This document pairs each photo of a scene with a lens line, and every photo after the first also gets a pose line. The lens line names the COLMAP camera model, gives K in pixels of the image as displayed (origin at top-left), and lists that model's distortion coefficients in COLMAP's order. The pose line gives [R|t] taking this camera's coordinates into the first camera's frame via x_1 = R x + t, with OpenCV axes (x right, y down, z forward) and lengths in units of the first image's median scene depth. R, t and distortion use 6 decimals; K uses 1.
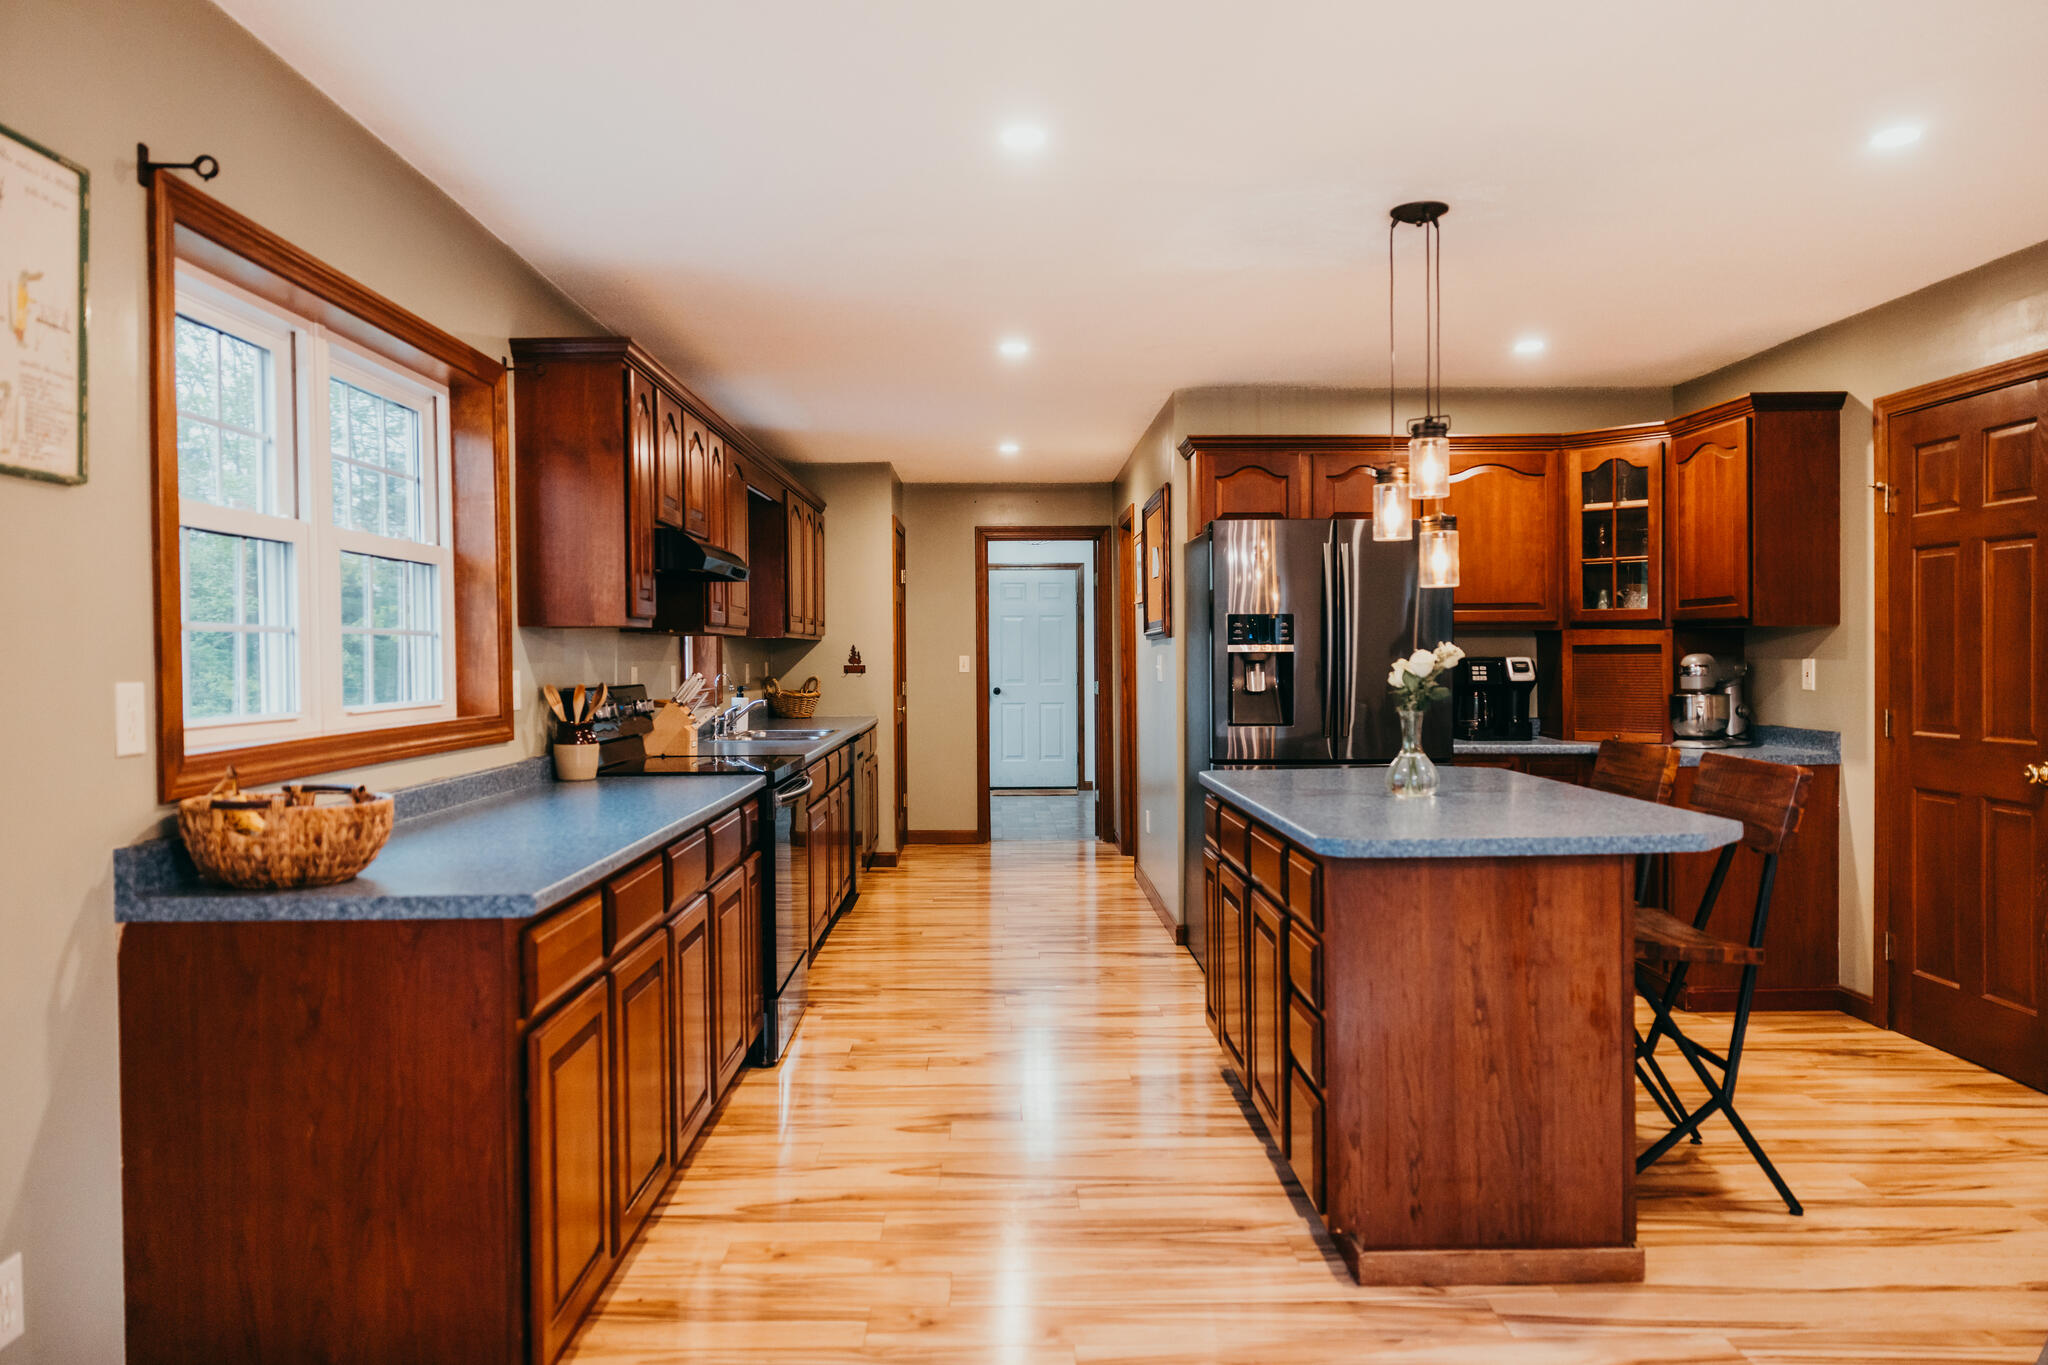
lens RADIAL K [[1403.3, 0, 1024.0], [0, 1403.3, 682.5], [0, 0, 1]] dist [-0.002510, 0.026364]
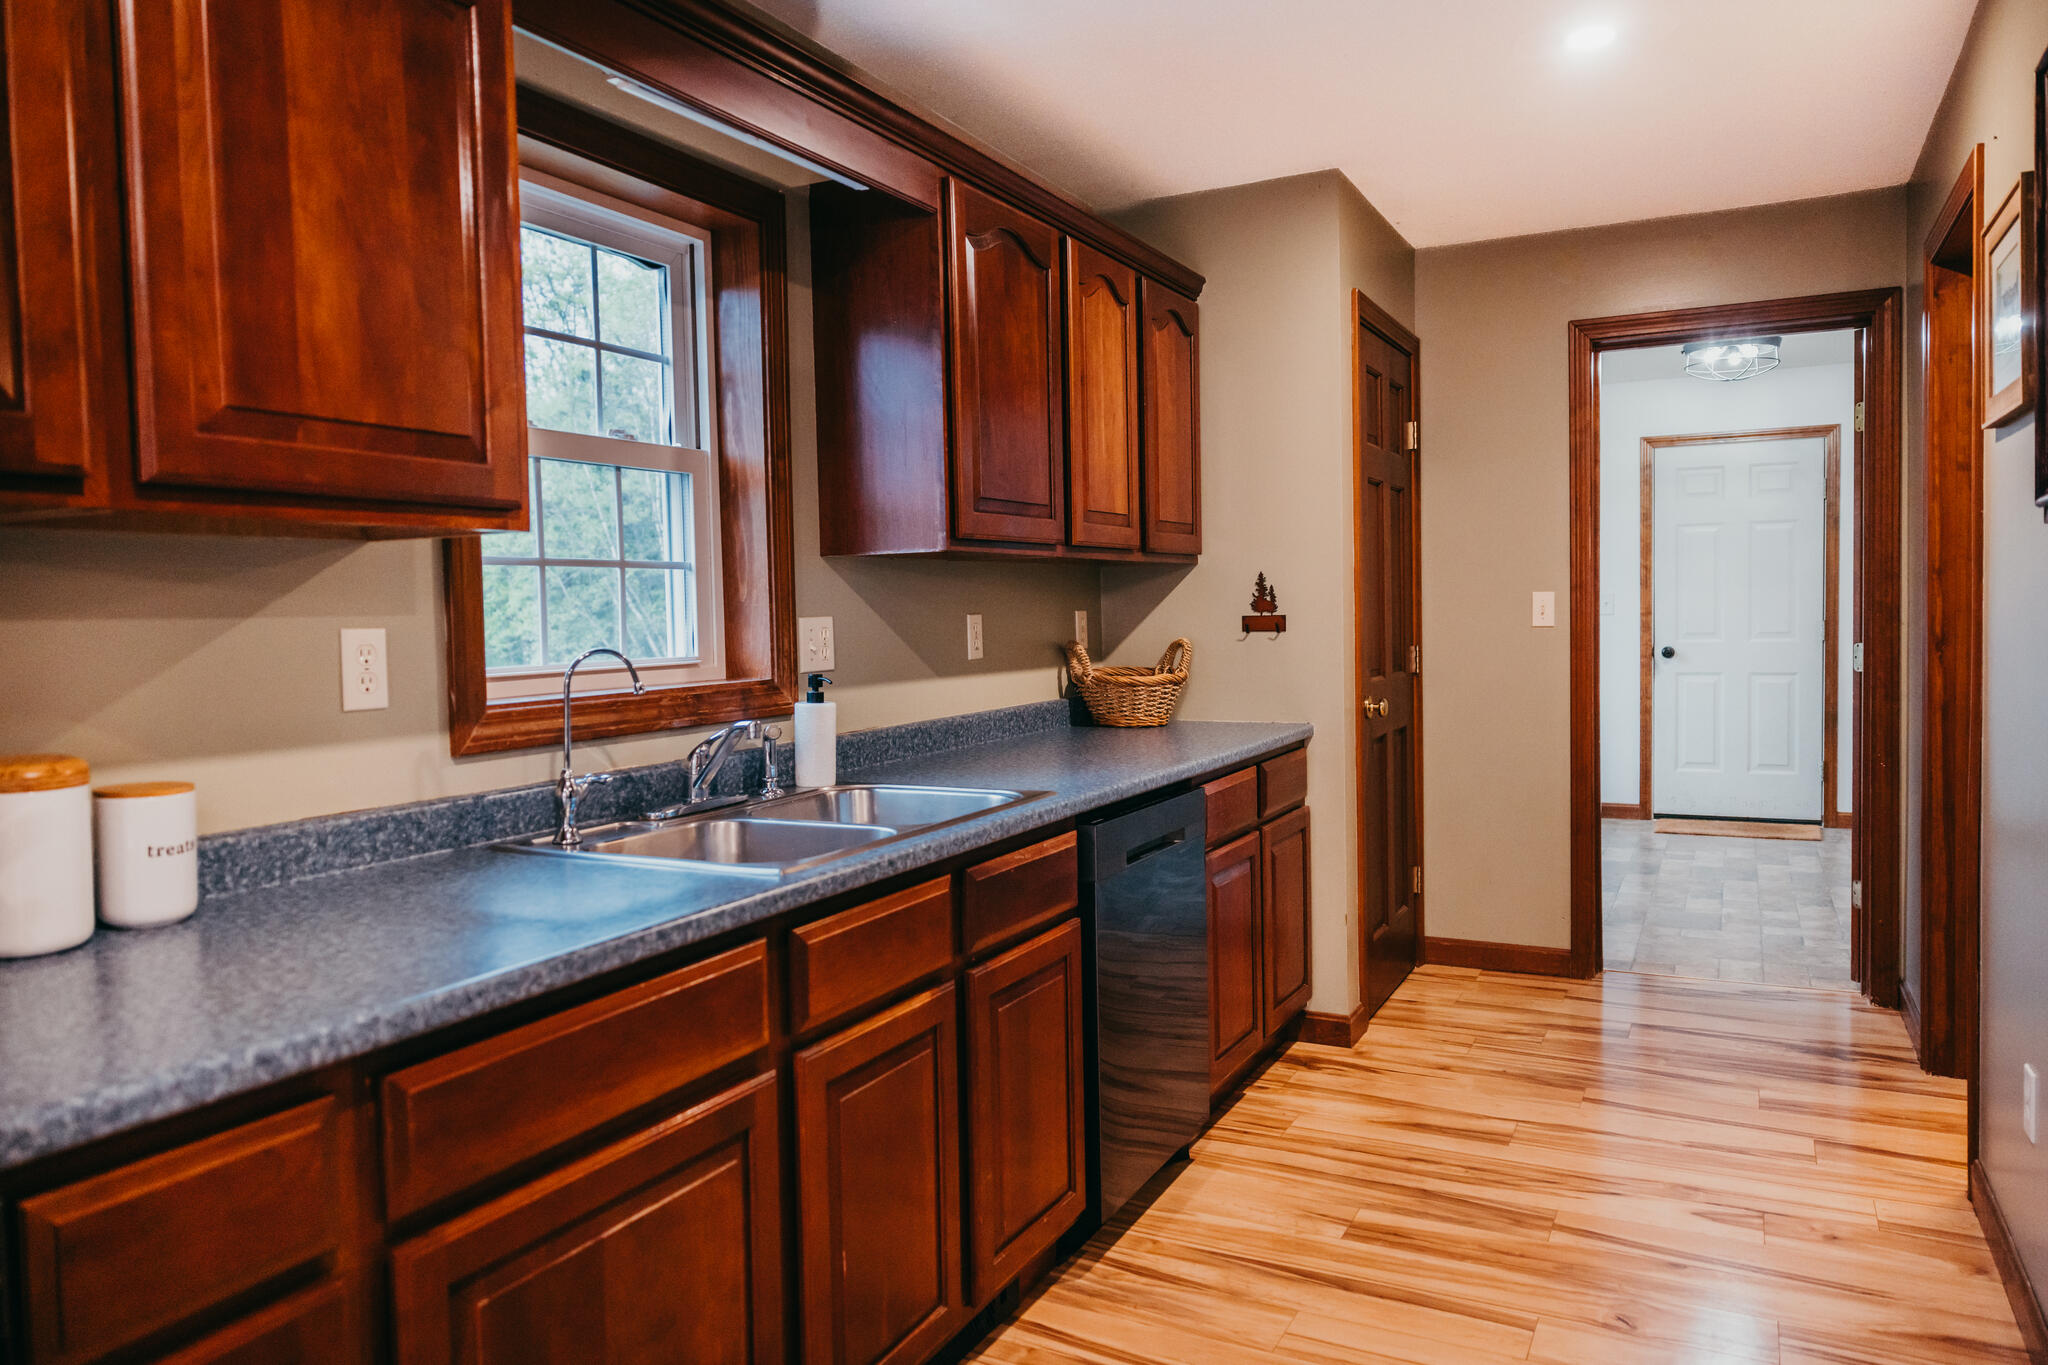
lens RADIAL K [[1338.2, 0, 1024.0], [0, 1338.2, 682.5], [0, 0, 1]] dist [-0.004187, -0.001350]
pose [[0.873055, 0.015457, -0.487376, 0.027731], [0.005524, 0.999120, 0.041582, -0.008158], [0.487590, -0.038996, 0.872201, 0.522233]]
